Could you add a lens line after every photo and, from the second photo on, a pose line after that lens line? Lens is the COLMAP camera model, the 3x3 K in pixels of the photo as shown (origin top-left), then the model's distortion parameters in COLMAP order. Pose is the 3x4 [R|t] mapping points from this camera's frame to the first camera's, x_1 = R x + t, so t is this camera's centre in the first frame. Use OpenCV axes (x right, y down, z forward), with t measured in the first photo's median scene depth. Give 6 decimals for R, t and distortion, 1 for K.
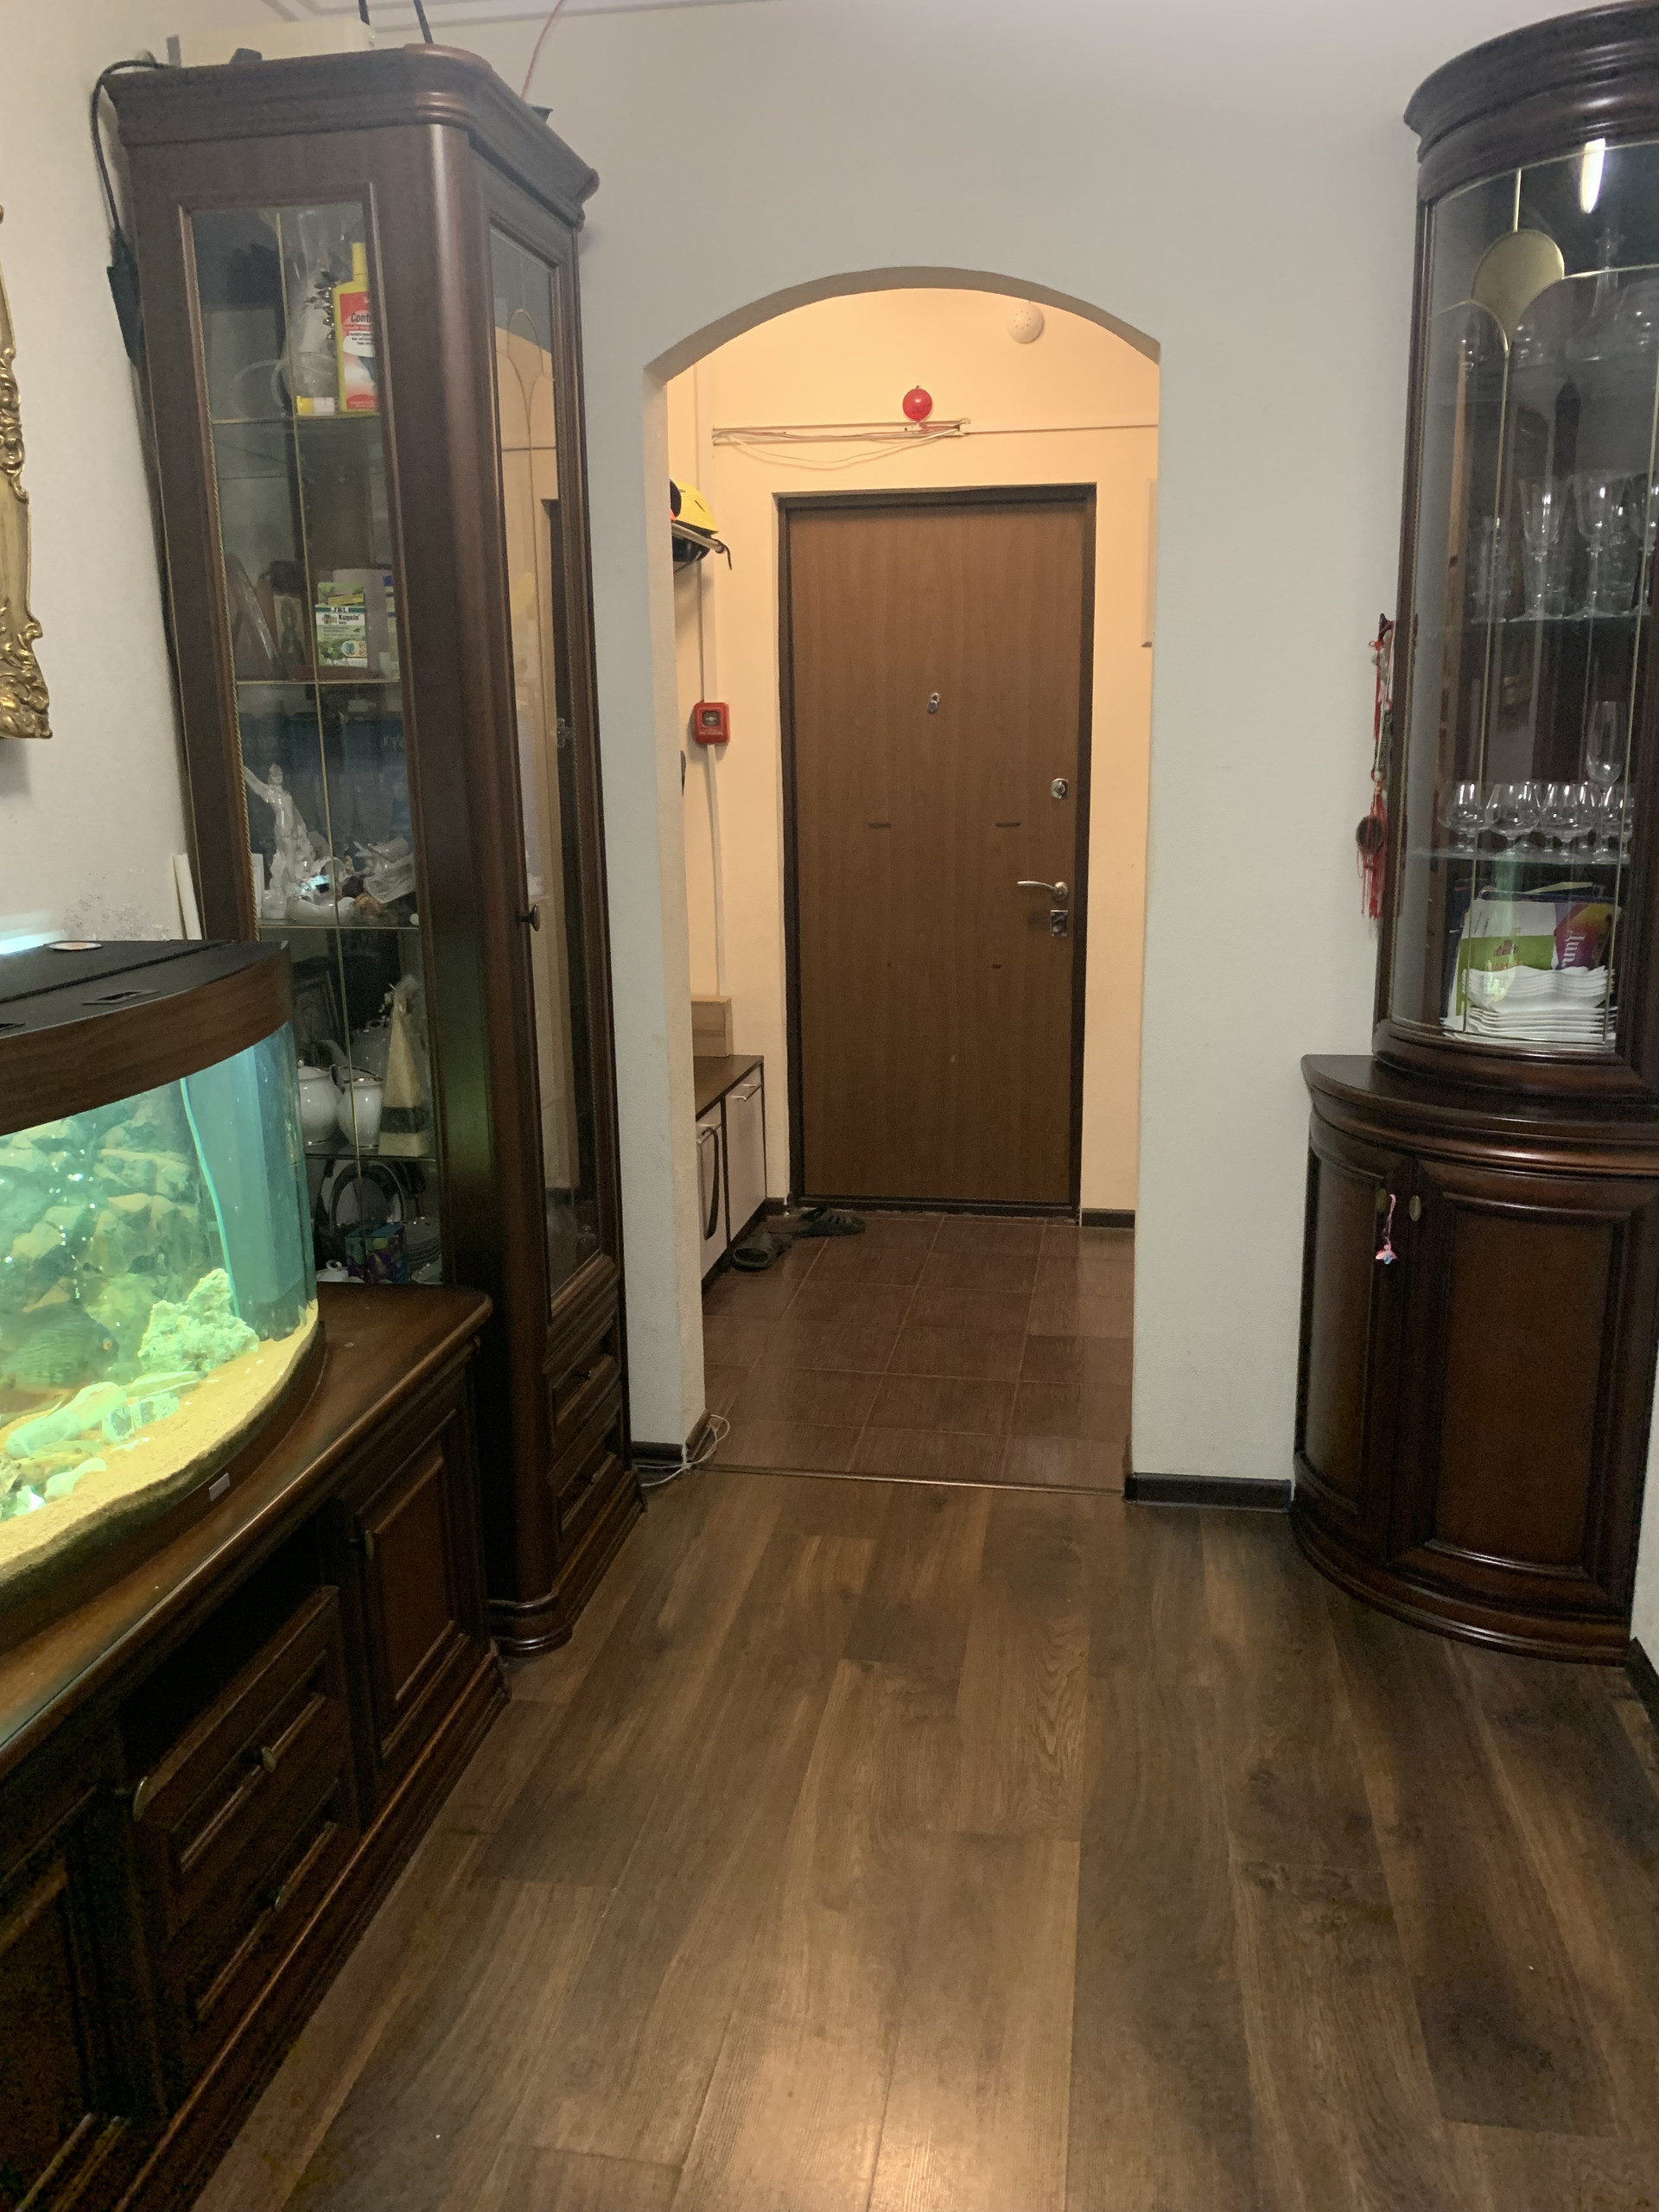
lens RADIAL K [[1682.7, 0, 826.3], [0, 1682.7, 1116.3], [0, 0, 1]] dist [0.027882, -0.041517]
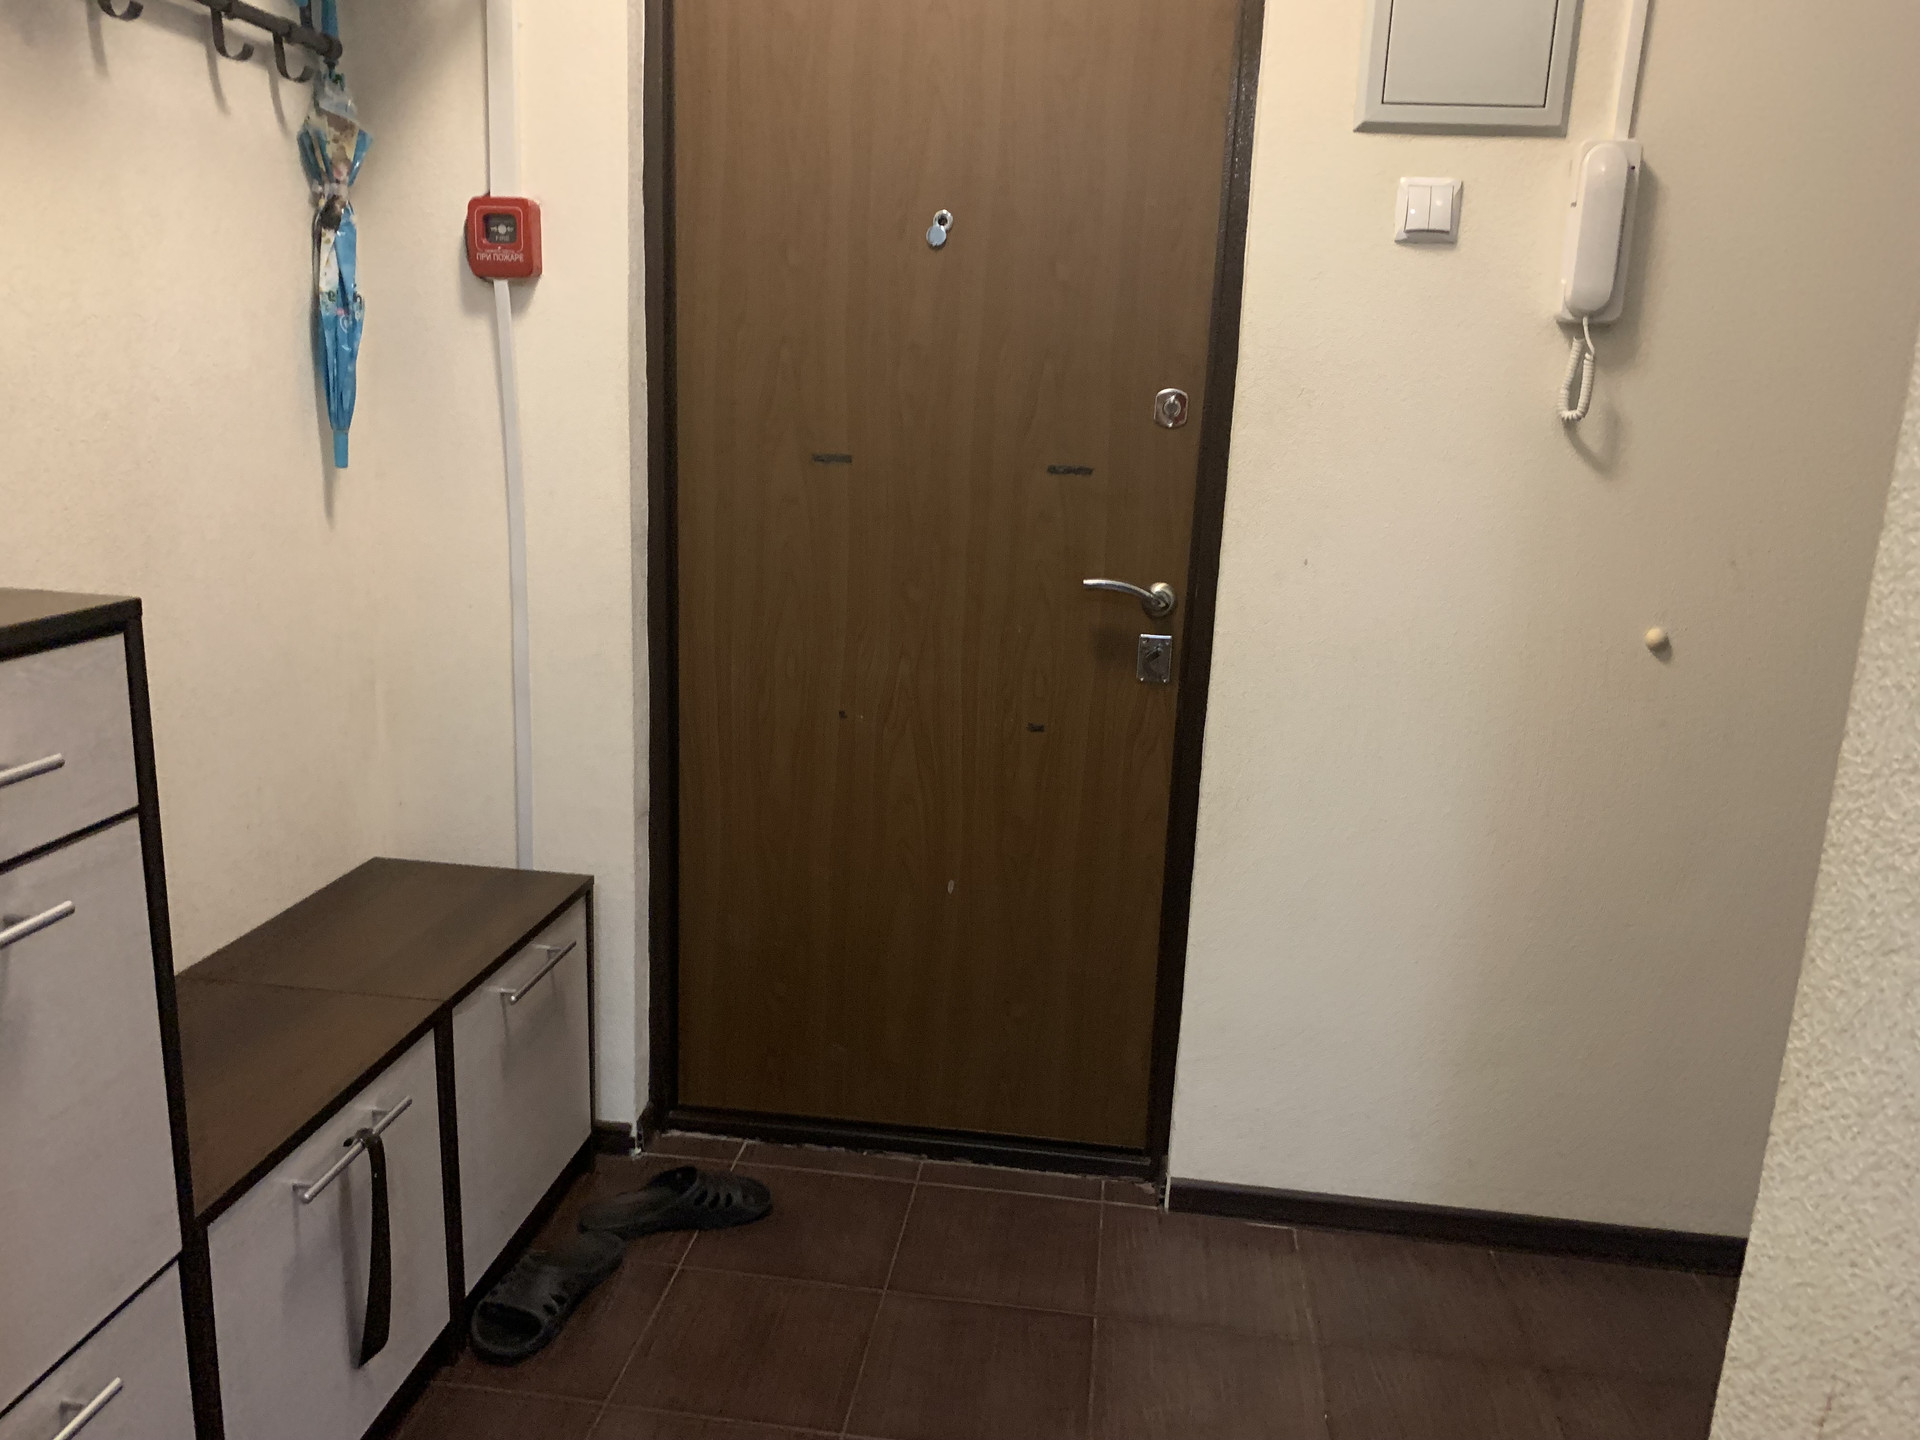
lens RADIAL K [[1460.6, 0, 965.4], [0, 1460.6, 719.8], [0, 0, 1]] dist [0.027882, -0.041517]
pose [[0.997043, 0.046127, 0.061465, 0.049518], [-0.046159, 0.998934, -0.000901, -0.091507], [-0.061441, -0.001939, 0.998109, 0.534537]]
